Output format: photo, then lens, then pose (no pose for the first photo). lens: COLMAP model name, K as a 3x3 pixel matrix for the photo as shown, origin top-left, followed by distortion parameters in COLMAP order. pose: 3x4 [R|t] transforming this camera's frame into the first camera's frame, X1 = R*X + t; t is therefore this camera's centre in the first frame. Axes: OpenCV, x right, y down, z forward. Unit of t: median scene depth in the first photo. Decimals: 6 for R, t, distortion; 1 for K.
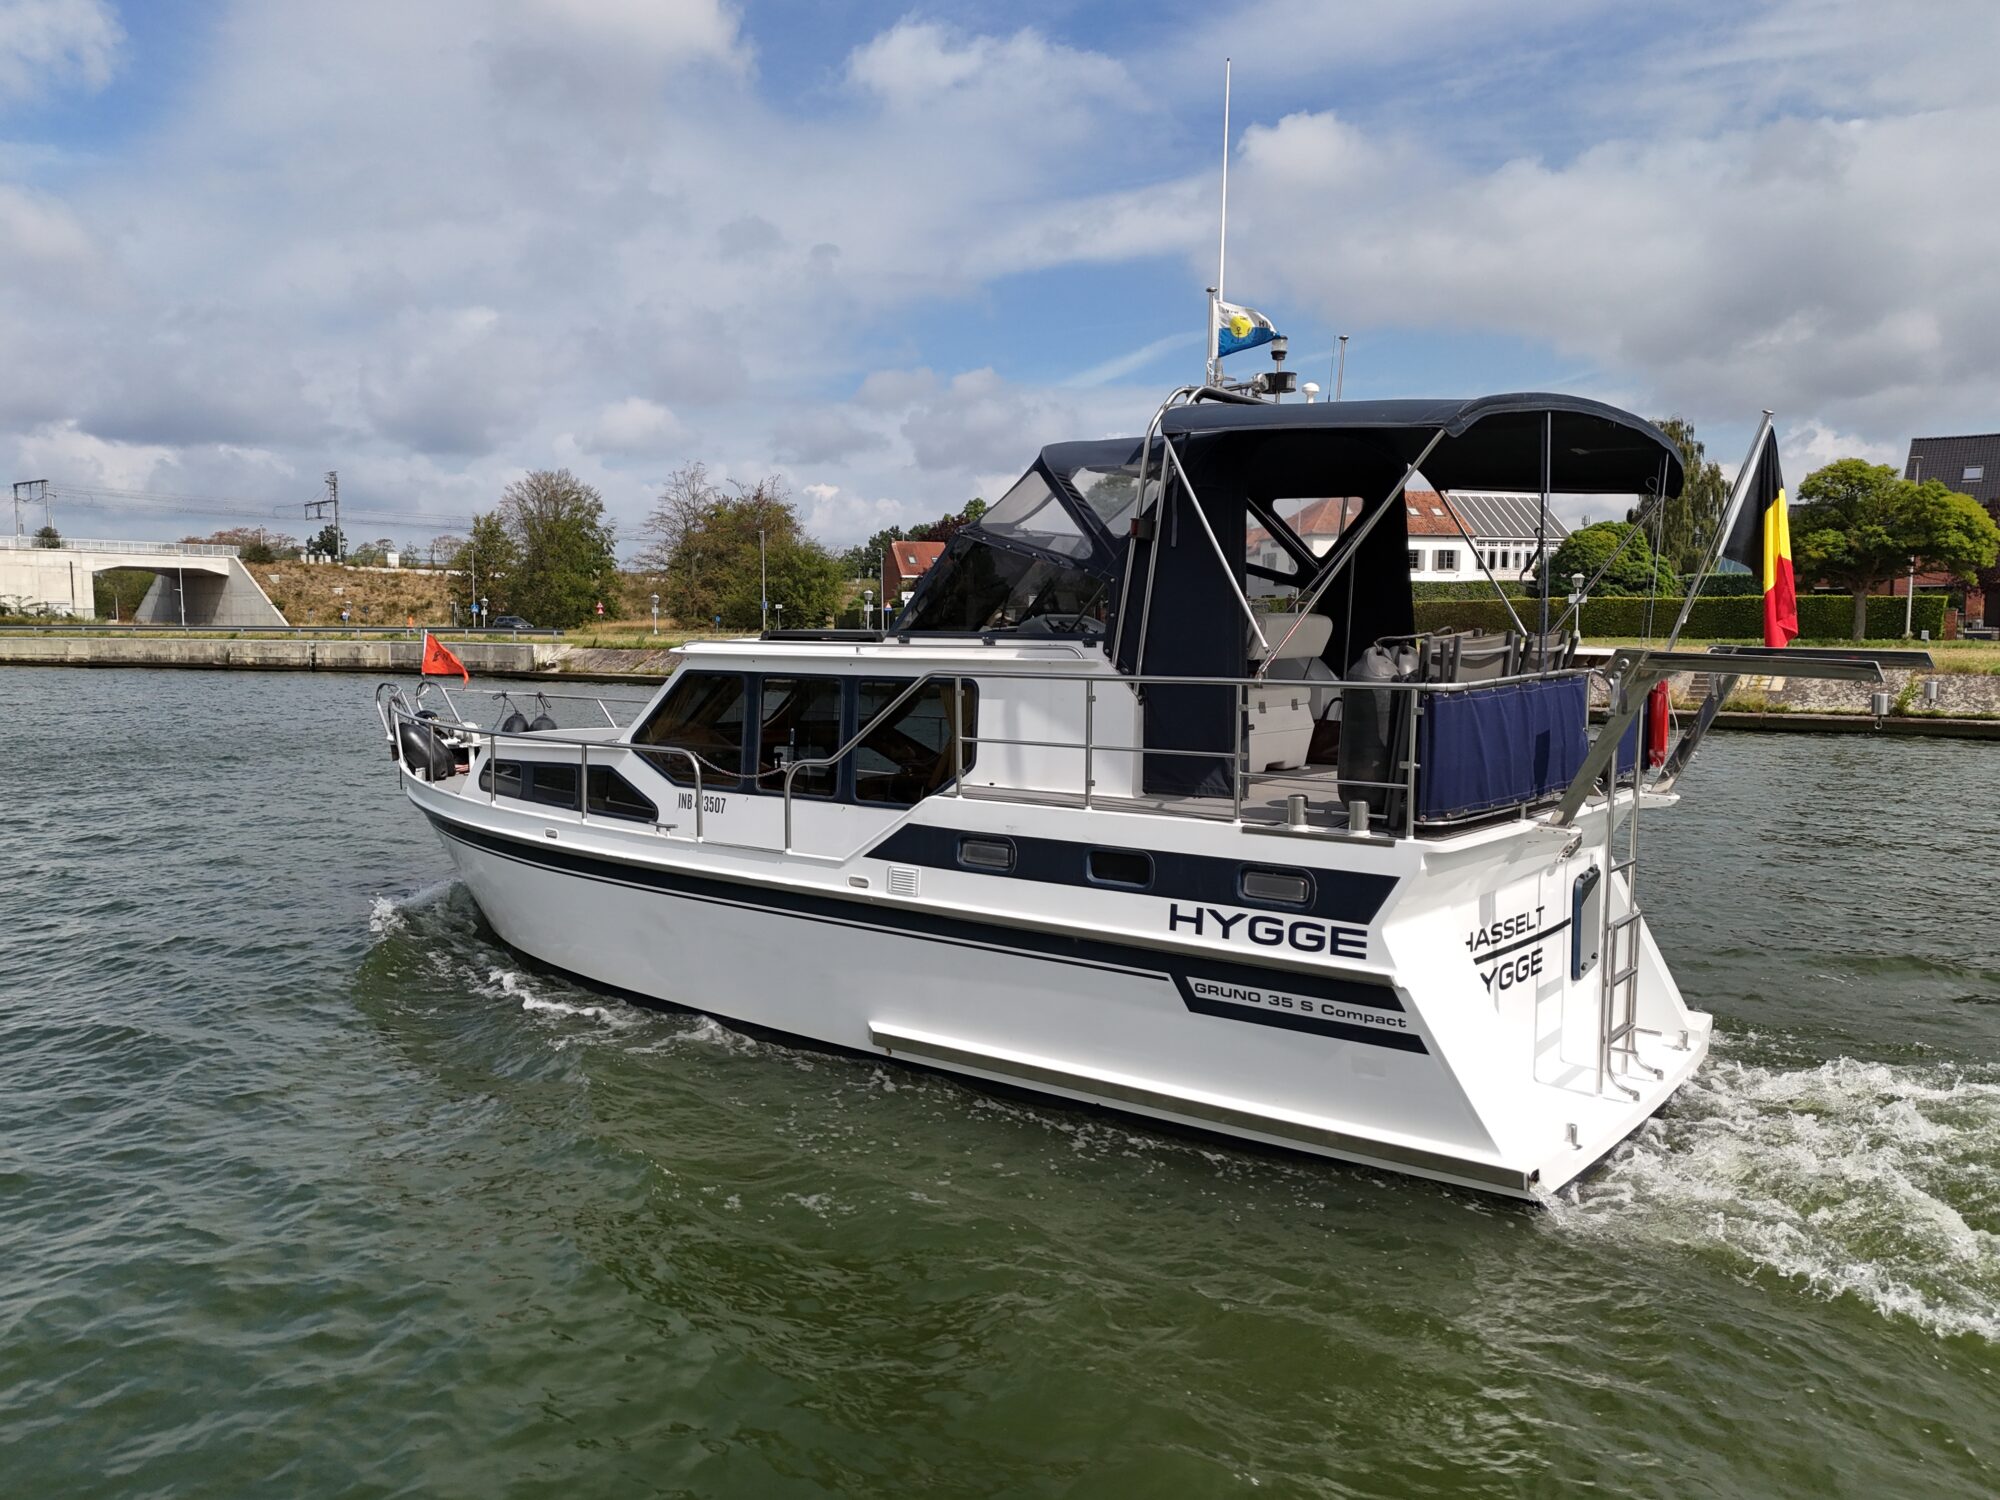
lens RADIAL K [[1484.2, 0, 995.6], [0, 1484.2, 742.4], [0, 0, 1]] dist [0.063646, -0.061681]
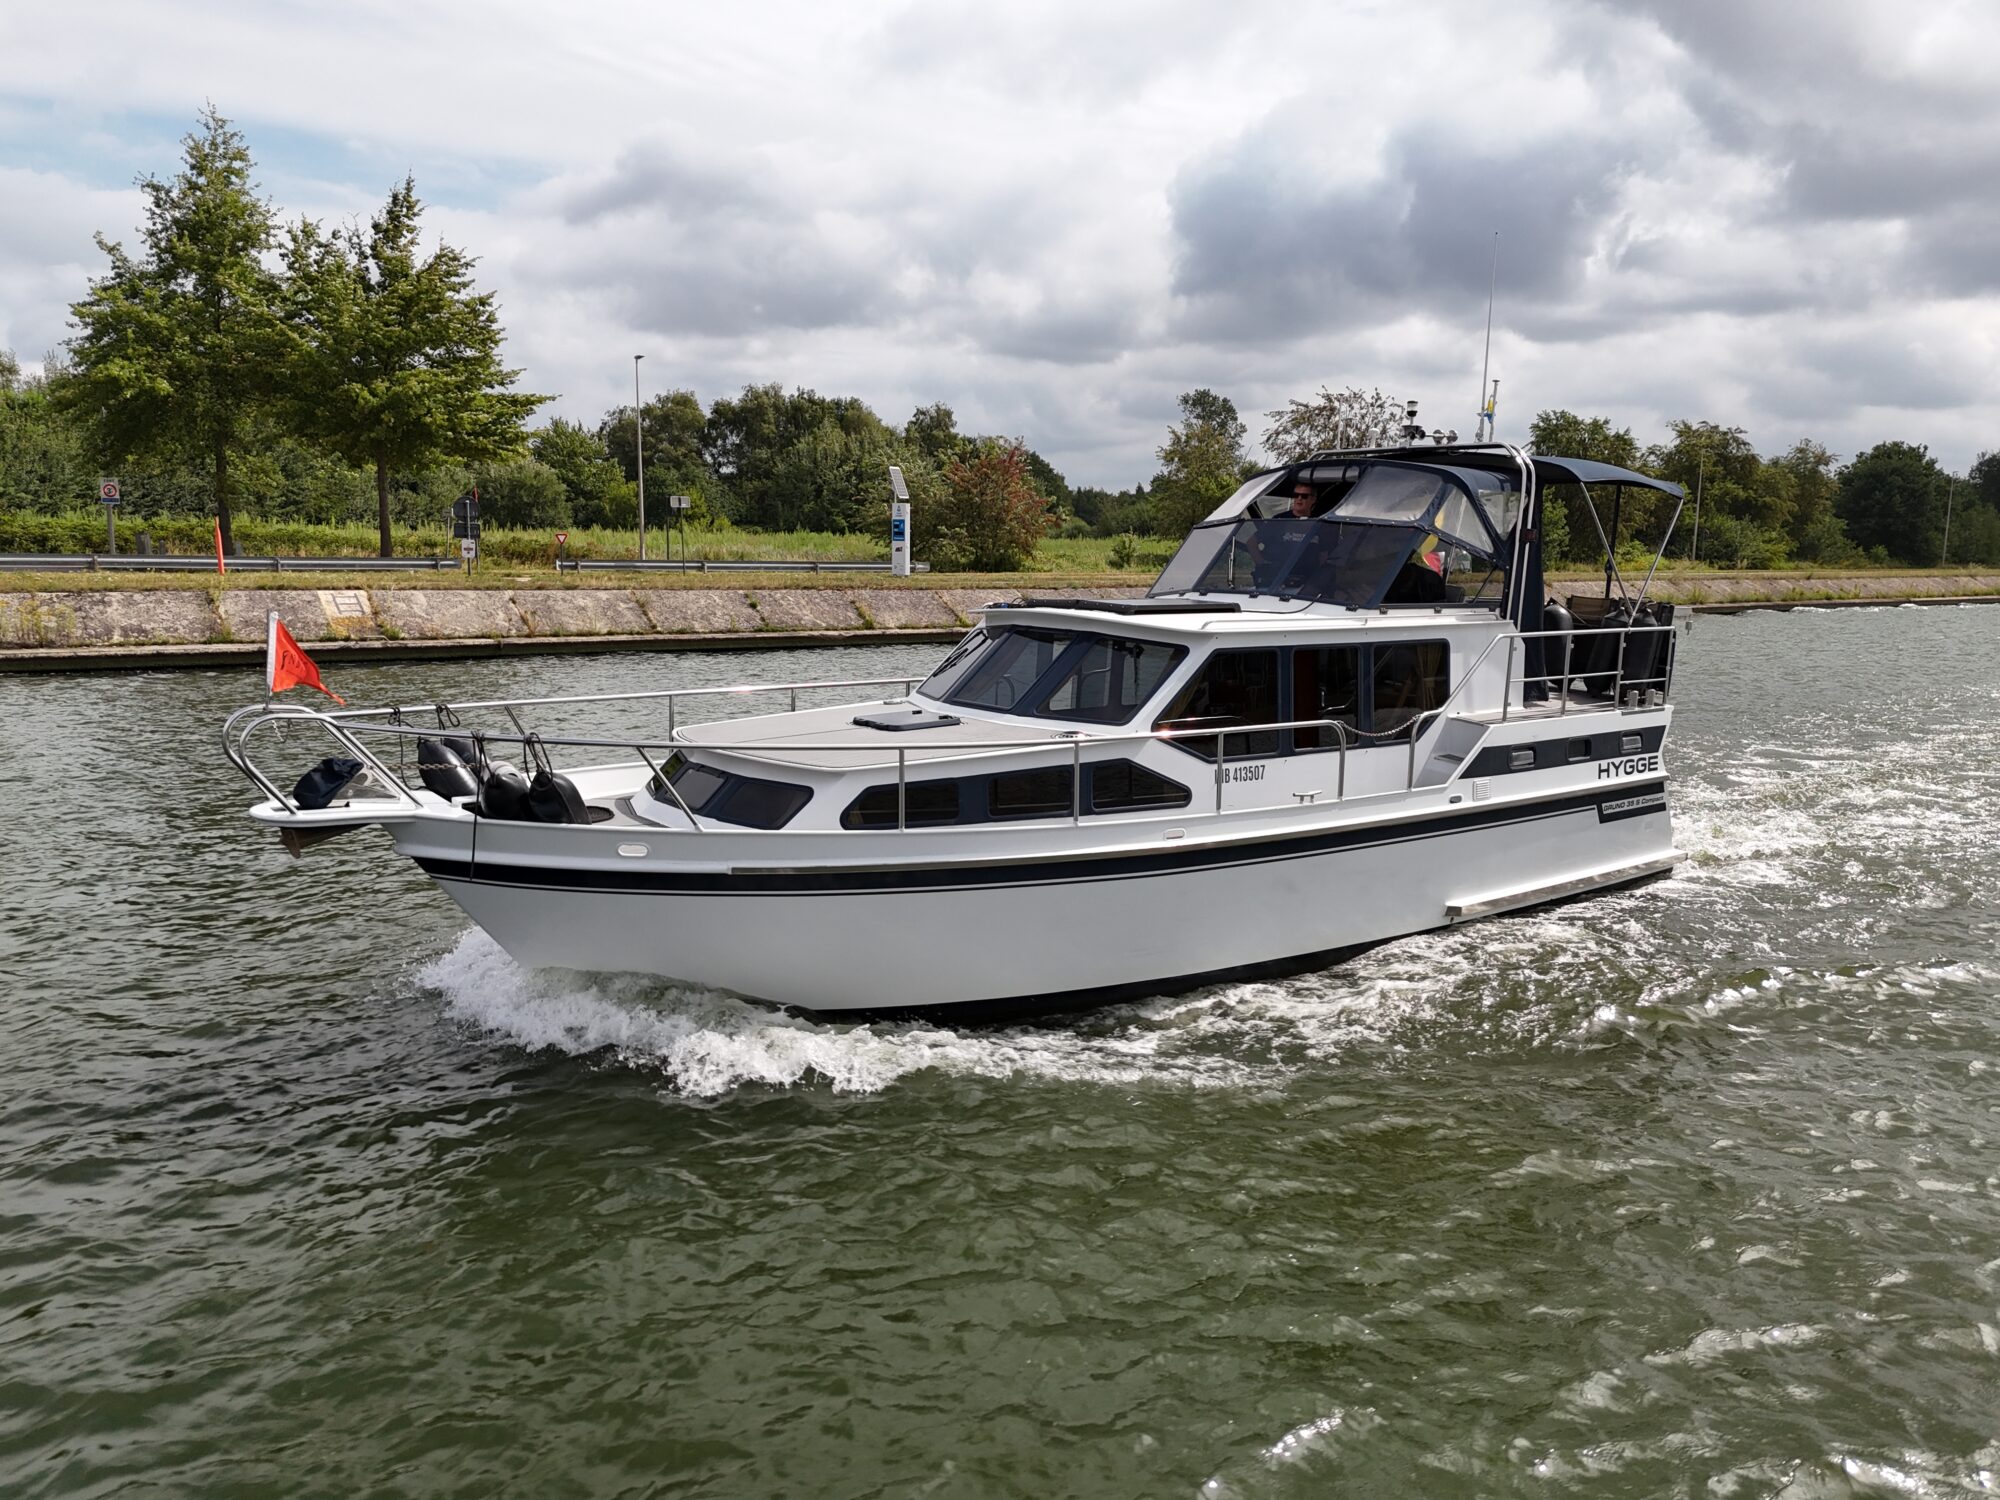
lens RADIAL K [[1484.2, 0, 993.3], [0, 1484.2, 758.9], [0, 0, 1]] dist [0.063646, -0.061681]
pose [[0.263623, -0.144060, 0.953808, -1.571160], [0.053881, 0.989441, 0.134550, -0.152595], [-0.963120, 0.015922, 0.268602, 1.118328]]
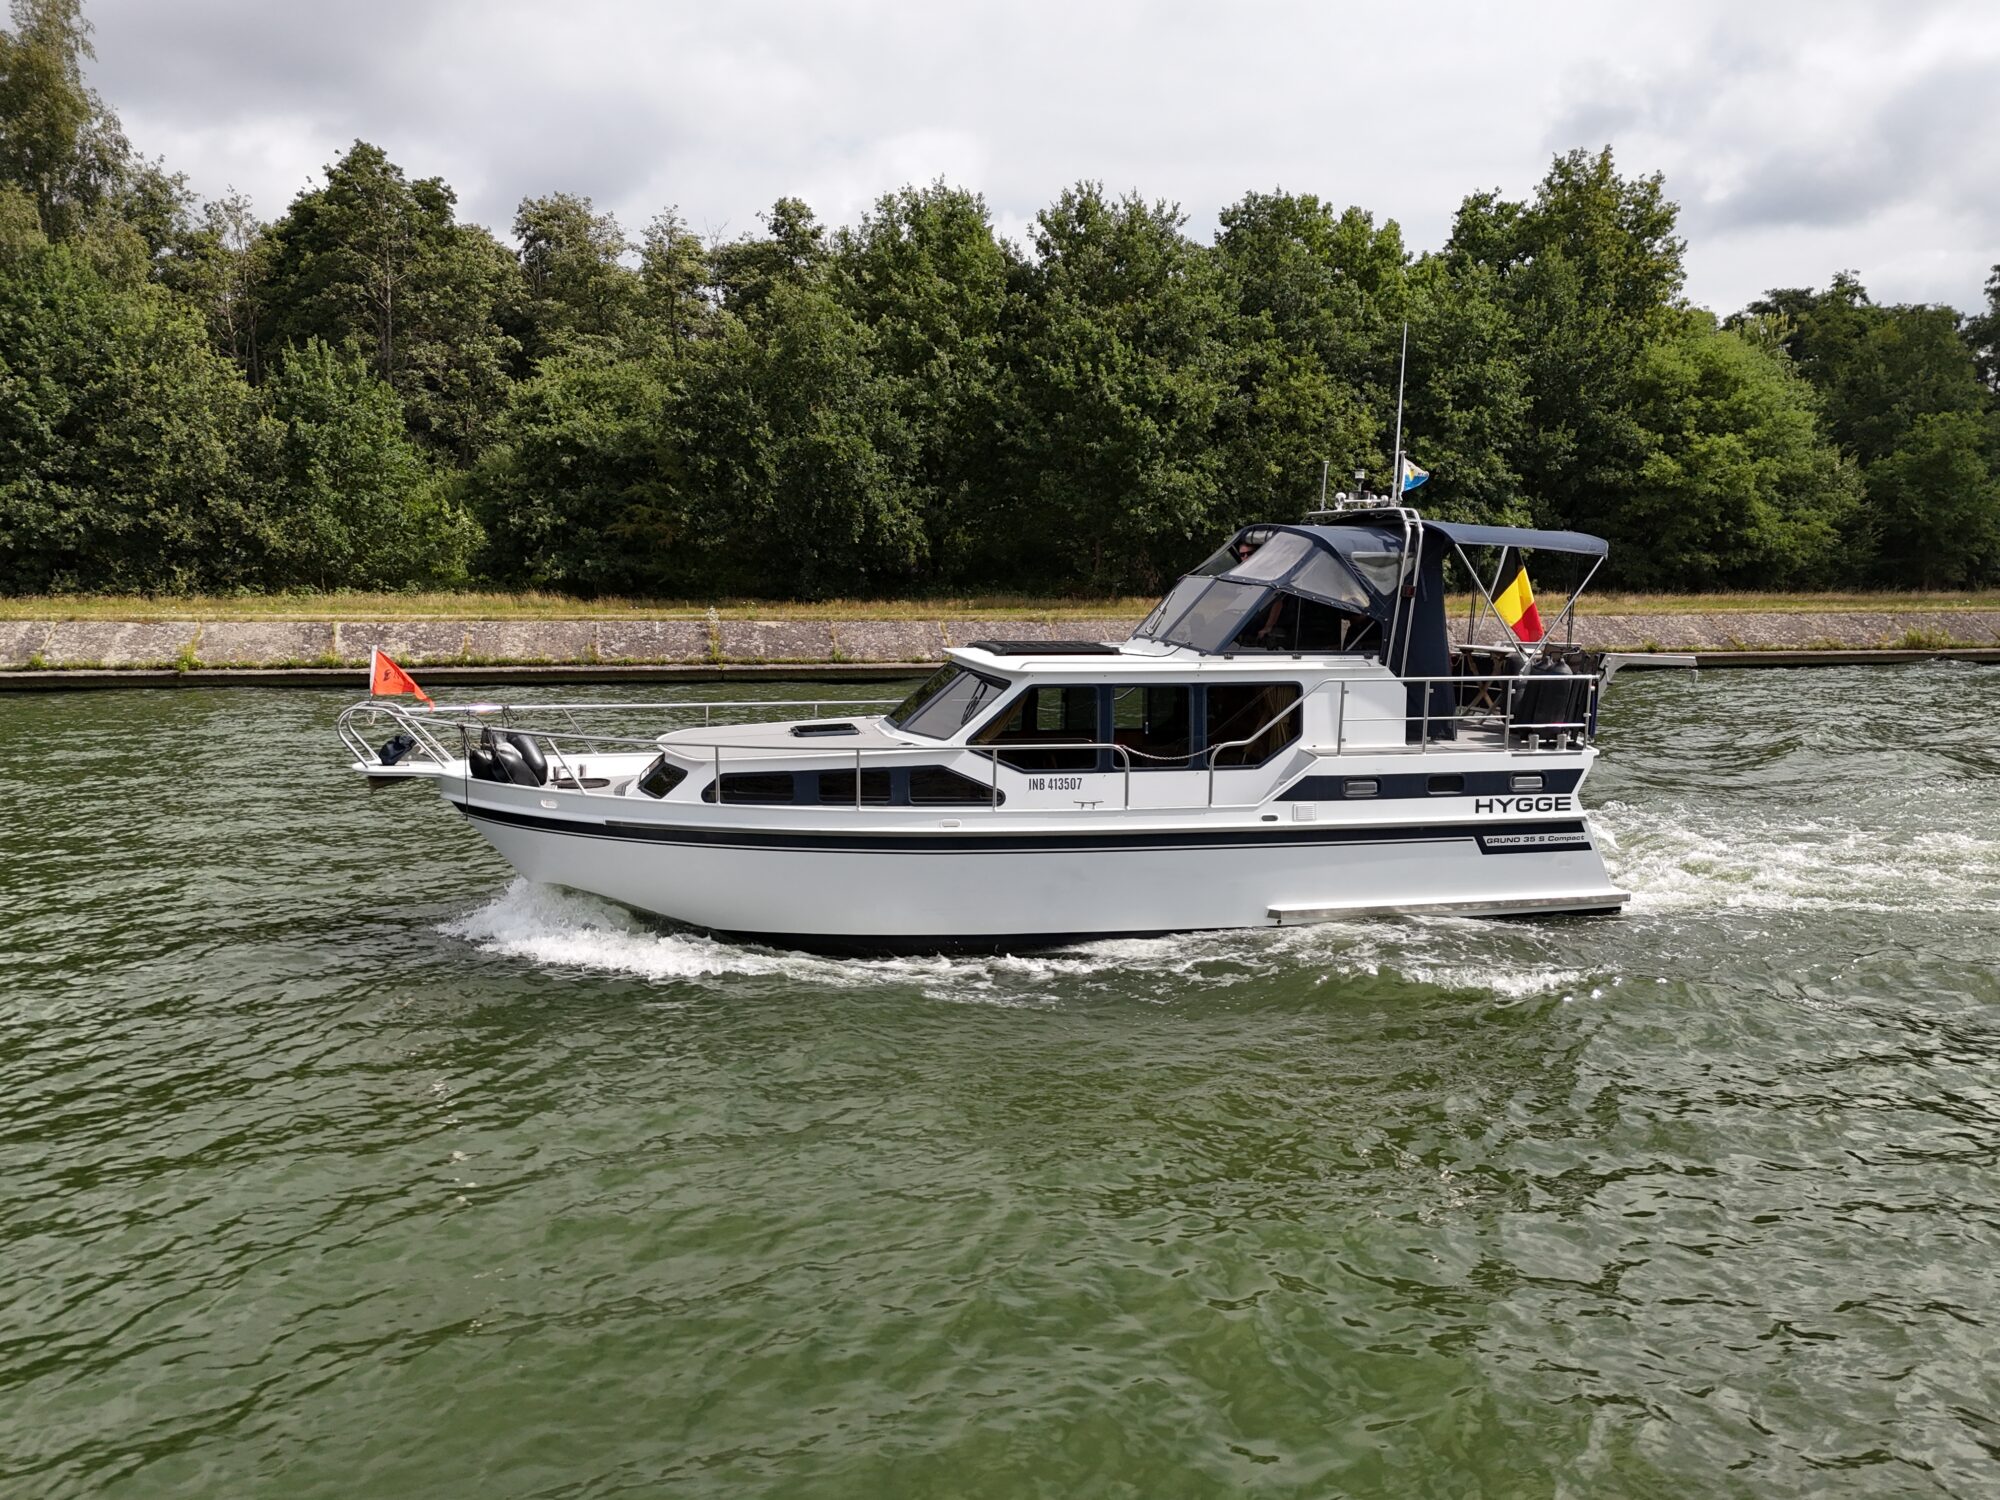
lens RADIAL K [[1484.2, 0, 988.0], [0, 1484.2, 753.9], [0, 0, 1]] dist [0.063646, -0.061681]
pose [[0.639592, -0.106740, 0.761268, -1.564005], [0.050285, 0.994001, 0.097125, -0.148174], [-0.767068, -0.023840, 0.641123, 0.252038]]
